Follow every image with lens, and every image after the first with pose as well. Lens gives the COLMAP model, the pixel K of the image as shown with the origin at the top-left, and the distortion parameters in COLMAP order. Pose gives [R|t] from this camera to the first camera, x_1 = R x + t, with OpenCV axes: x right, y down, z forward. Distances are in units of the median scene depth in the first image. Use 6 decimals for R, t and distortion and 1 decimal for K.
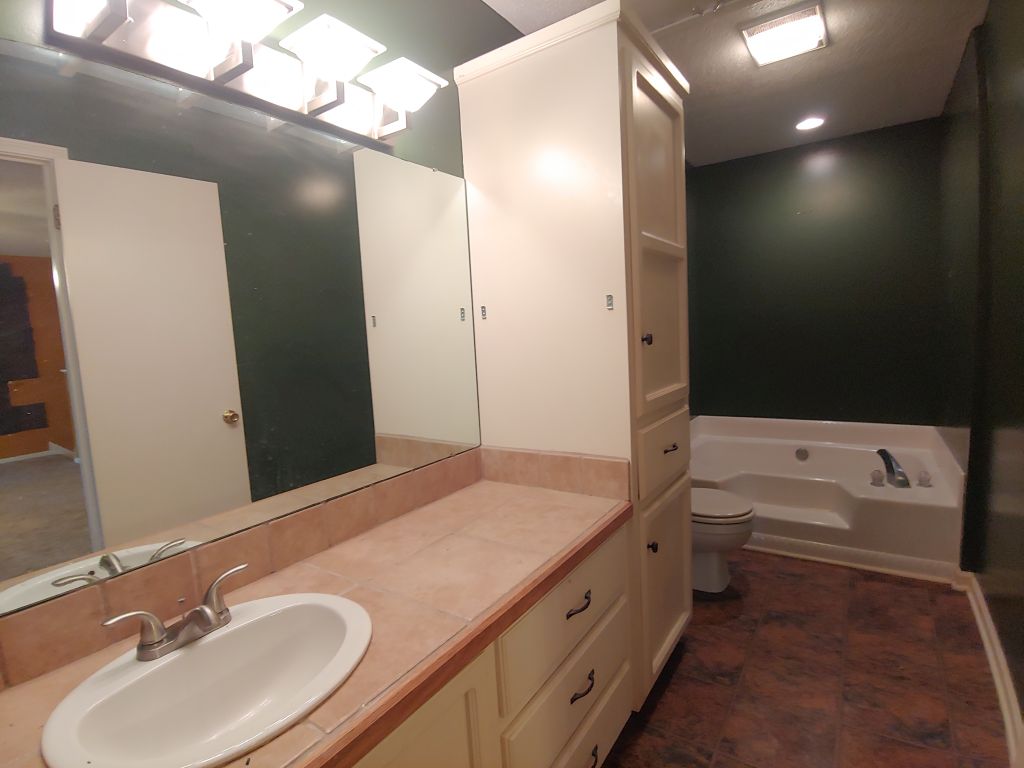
lens RADIAL K [[516.9, 0, 511.0], [0, 516.9, 384.3], [0, 0, 1]] dist [0.000427, -0.008102]
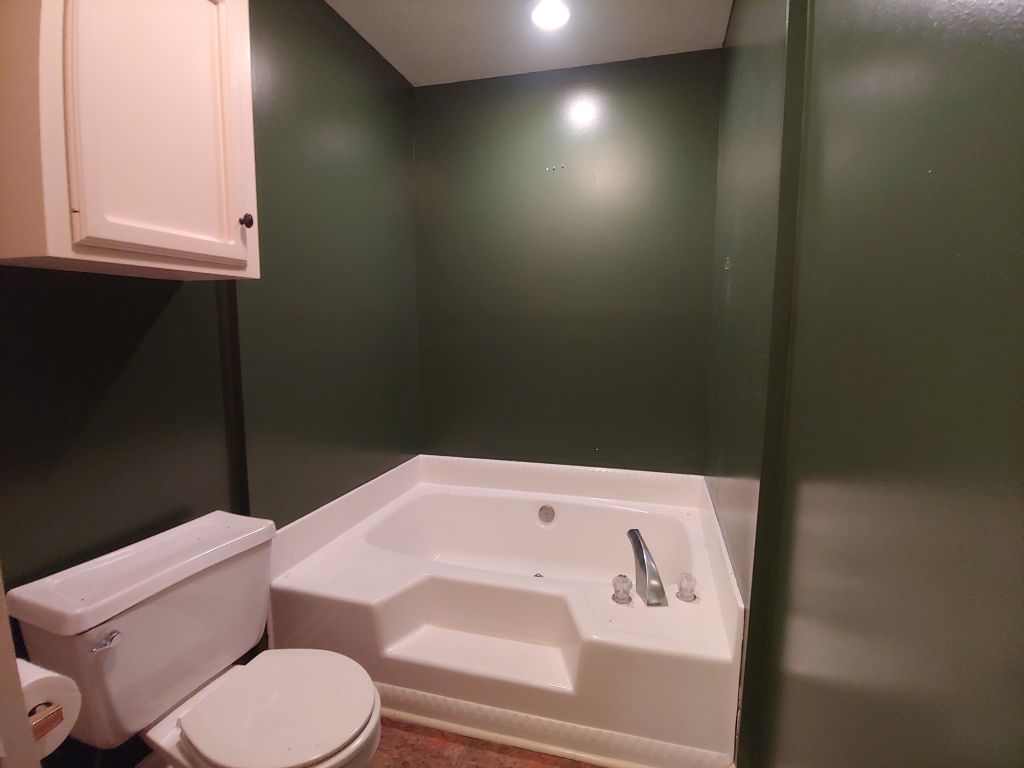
lens RADIAL K [[516.9, 0, 511.0], [0, 516.9, 384.3], [0, 0, 1]] dist [0.000427, -0.008102]
pose [[0.946383, 0.018231, 0.322532, 0.386726], [-0.020633, 0.999779, 0.004028, -0.057710], [-0.322388, -0.010467, 0.946550, 0.470256]]
